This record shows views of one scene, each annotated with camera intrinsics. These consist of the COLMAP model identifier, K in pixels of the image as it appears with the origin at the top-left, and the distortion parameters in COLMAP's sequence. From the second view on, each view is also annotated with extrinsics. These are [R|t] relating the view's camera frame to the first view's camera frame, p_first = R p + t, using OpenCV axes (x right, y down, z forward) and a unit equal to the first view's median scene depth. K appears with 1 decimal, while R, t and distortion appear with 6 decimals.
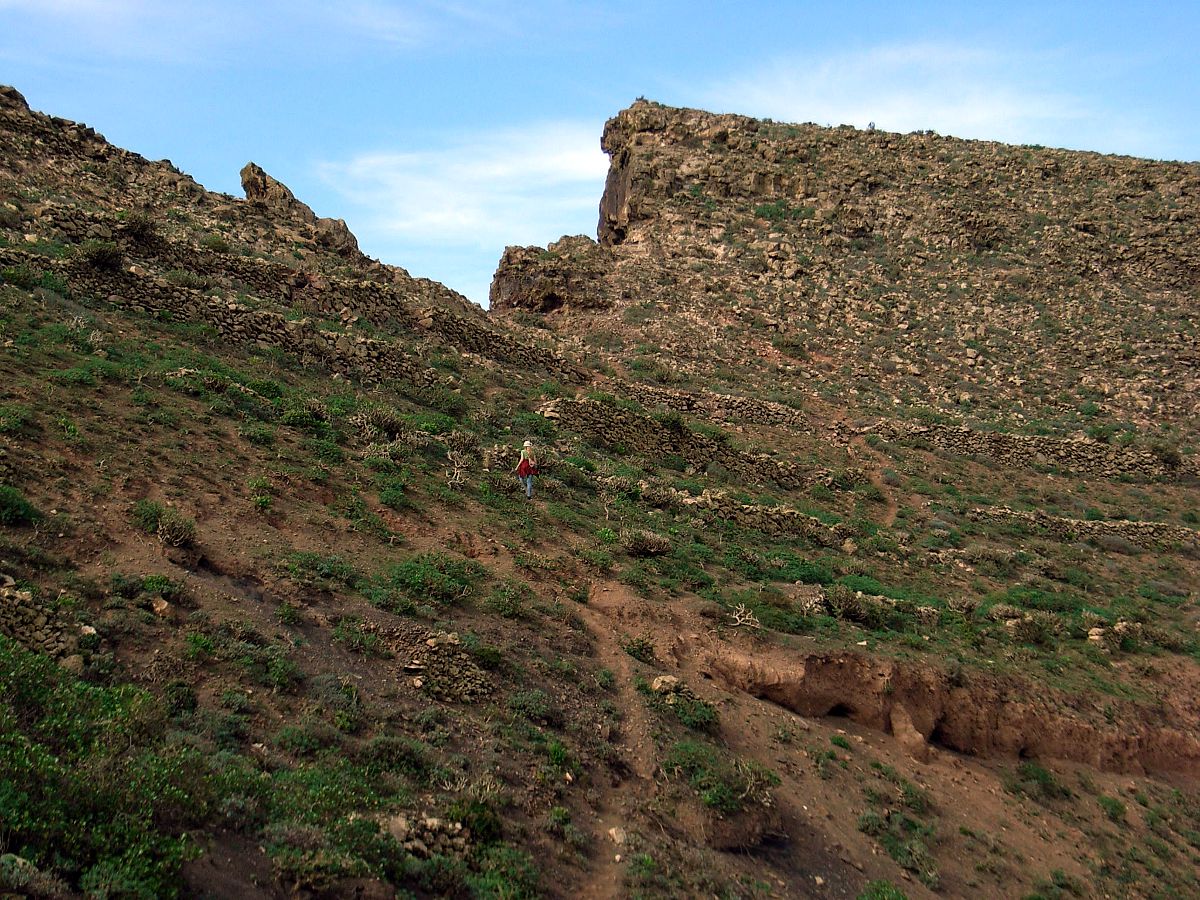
lens RADIAL K [[2324.0, 0, 648.1], [0, 2324.0, 453.4], [0, 0, 1]] dist [0.283740, -0.470526]
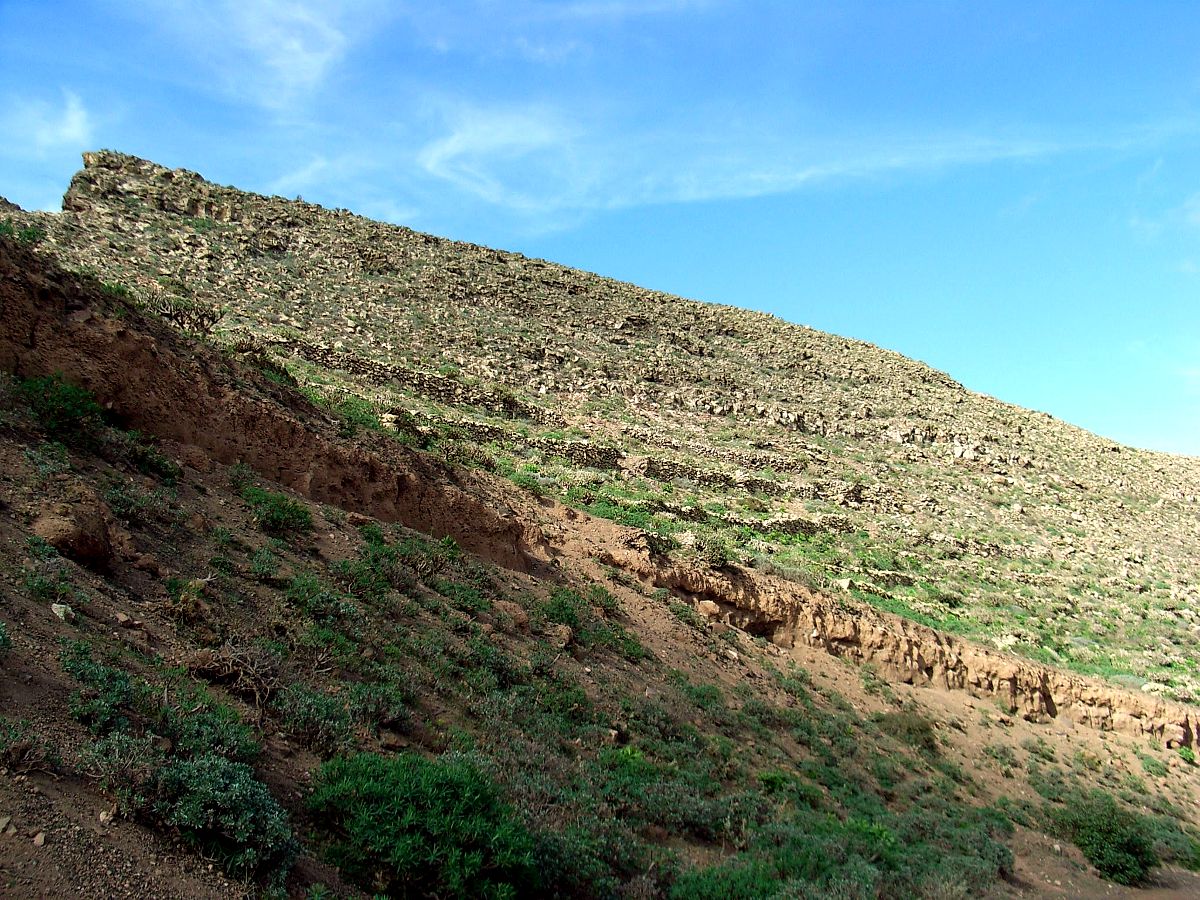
lens RADIAL K [[1110.6, 0, 600.0], [0, 1110.6, 450.0], [0, 0, 1]] dist [-0.003924, -0.000026]
pose [[0.961910, 0.030967, 0.271605, 0.103447], [0.001432, 0.992979, -0.118286, 0.085394], [-0.273361, 0.114169, 0.955112, 0.408976]]
